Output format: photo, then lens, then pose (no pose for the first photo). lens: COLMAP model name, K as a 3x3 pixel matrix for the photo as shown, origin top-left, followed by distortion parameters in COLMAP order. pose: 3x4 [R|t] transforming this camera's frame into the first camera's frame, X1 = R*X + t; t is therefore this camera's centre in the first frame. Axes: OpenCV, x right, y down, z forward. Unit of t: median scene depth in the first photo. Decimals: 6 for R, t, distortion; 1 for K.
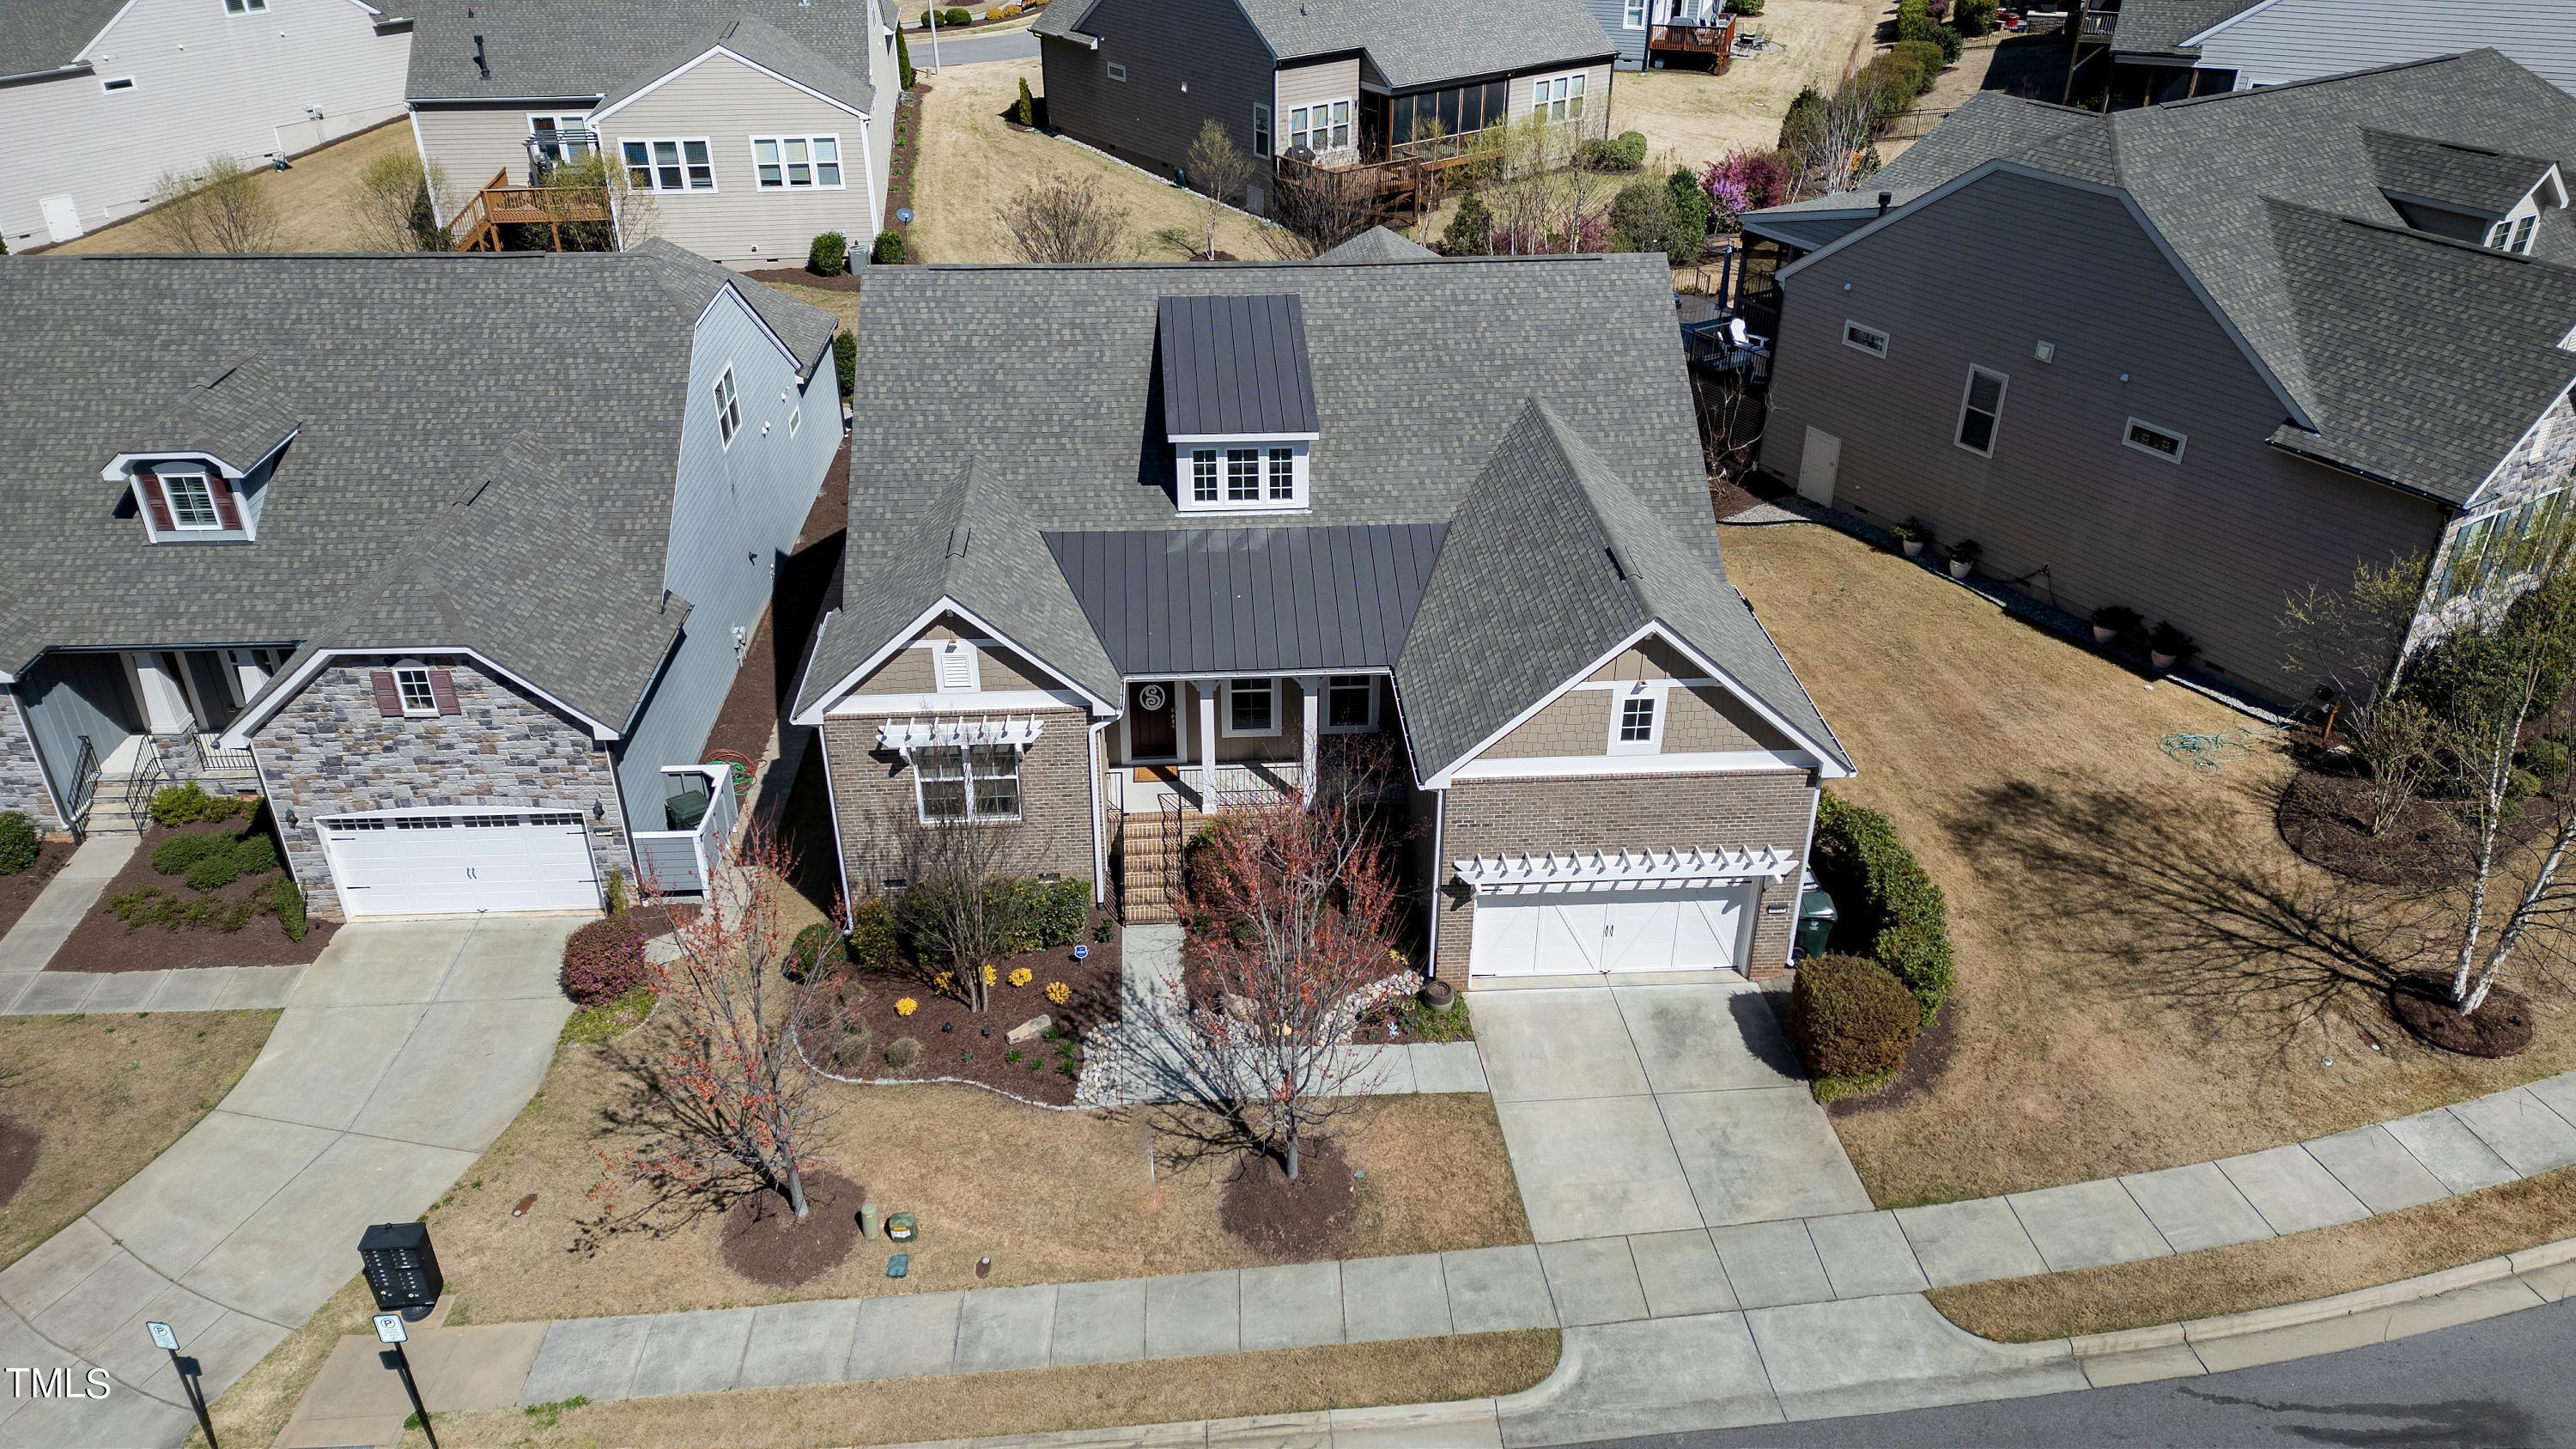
lens RADIAL K [[1798.8, 0, 1294.2], [0, 1798.8, 724.6], [0, 0, 1]] dist [0.076696, -0.072883]
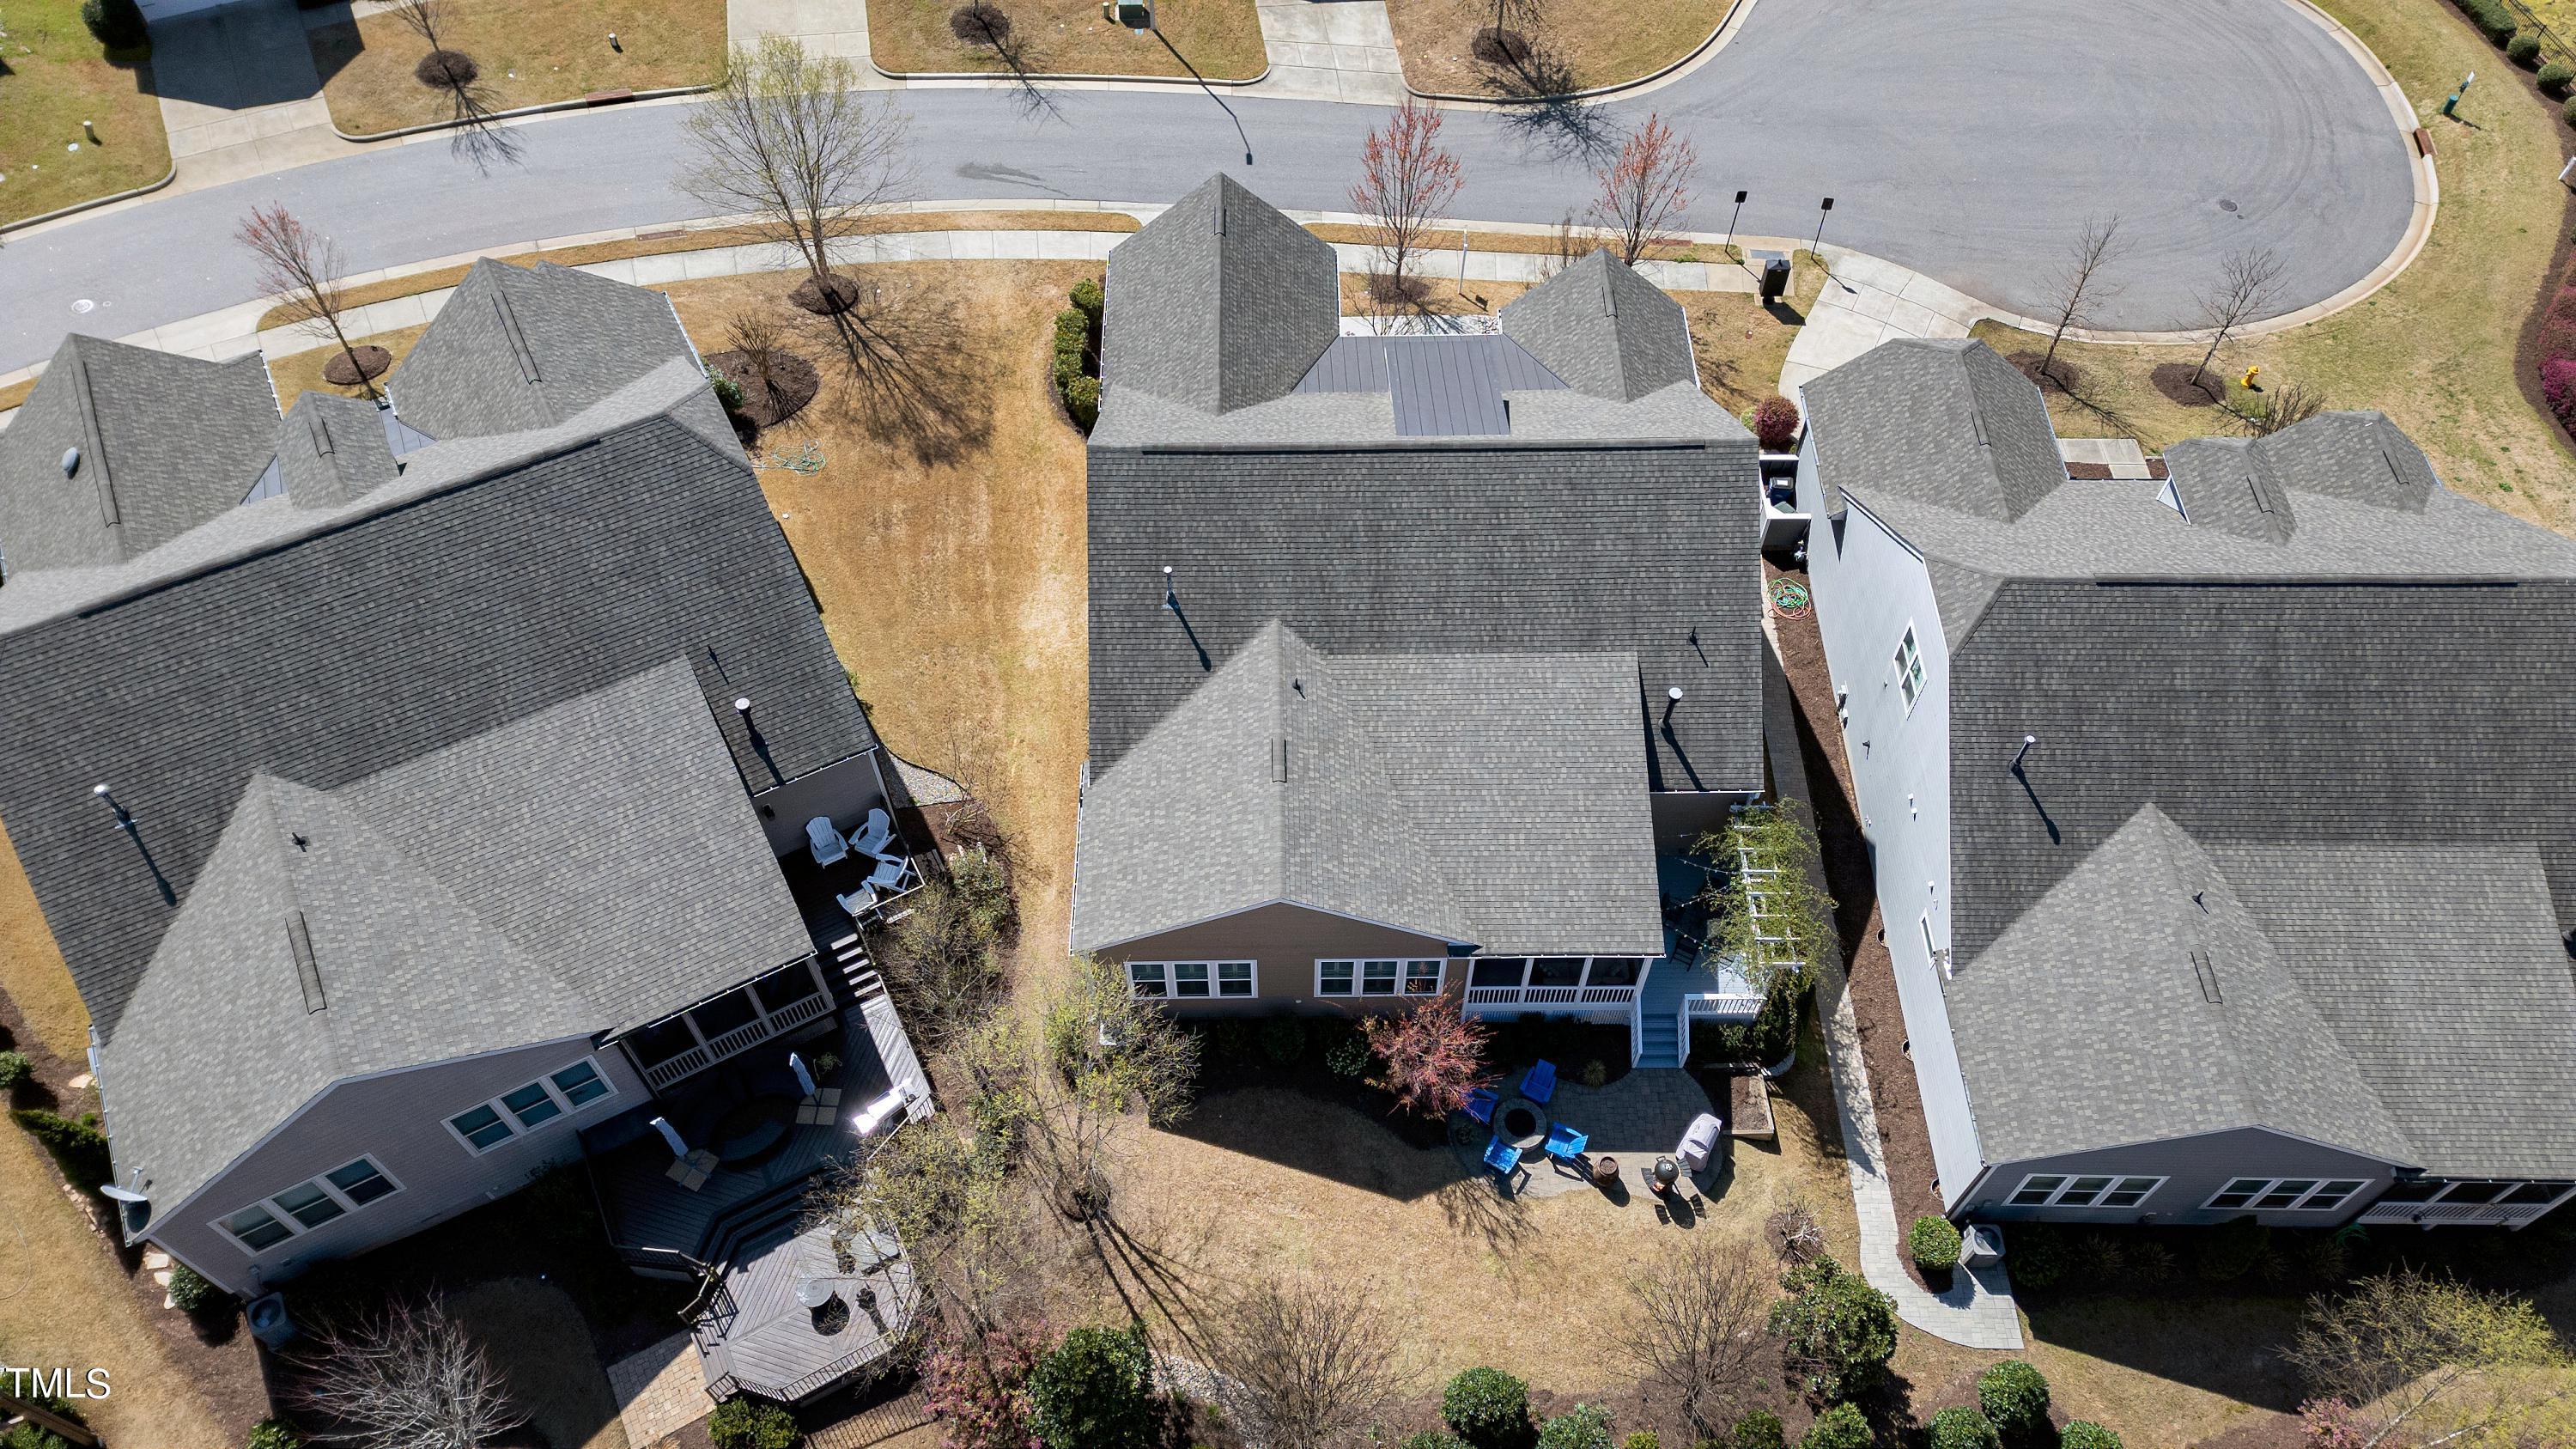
lens RADIAL K [[1792.2, 0, 1296.0], [0, 1792.2, 723.6], [0, 0, 1]] dist [0.079563, -0.077037]
pose [[-0.998363, -0.047043, 0.032519, 0.022544], [0.027805, 0.097590, 0.994838, -1.660257], [-0.049974, 0.994114, -0.096123, 1.525127]]
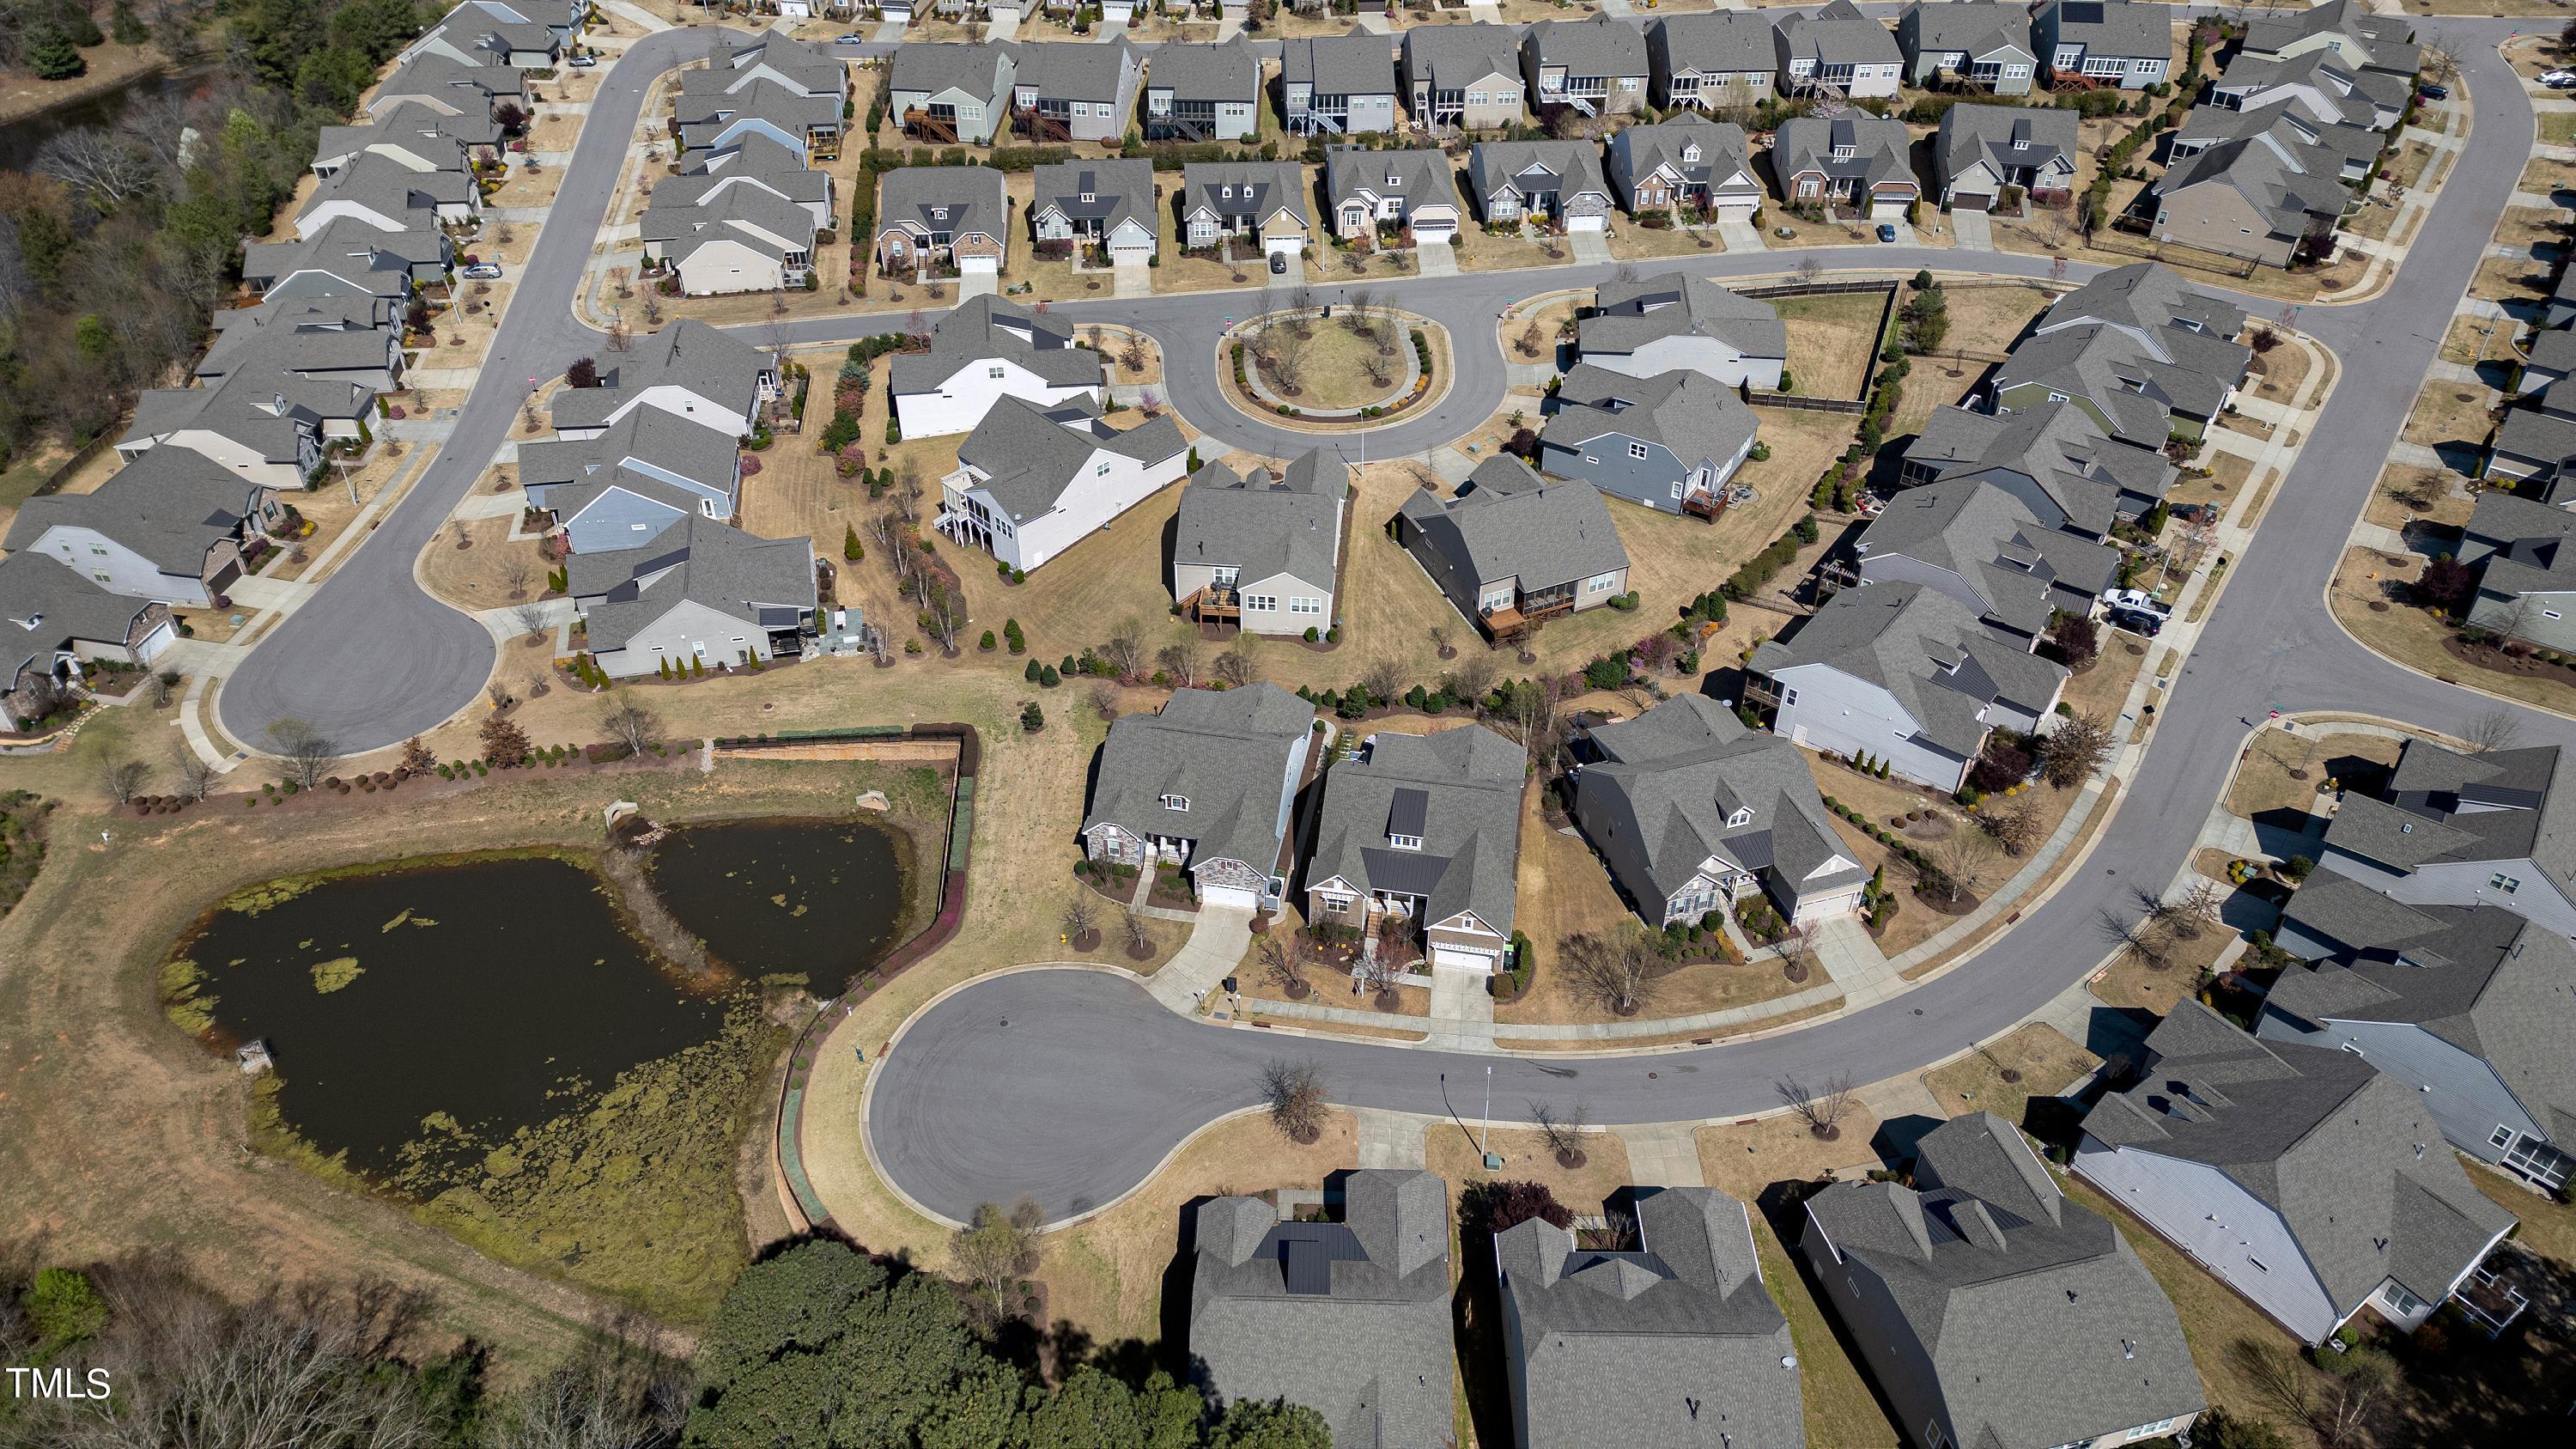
lens RADIAL K [[1792.2, 0, 1296.0], [0, 1792.2, 723.6], [0, 0, 1]] dist [0.079563, -0.077037]
pose [[0.972925, 0.151359, -0.174666, 0.465424], [-0.123031, 0.978926, 0.162996, -1.190086], [0.195656, -0.137094, 0.971043, -3.549260]]
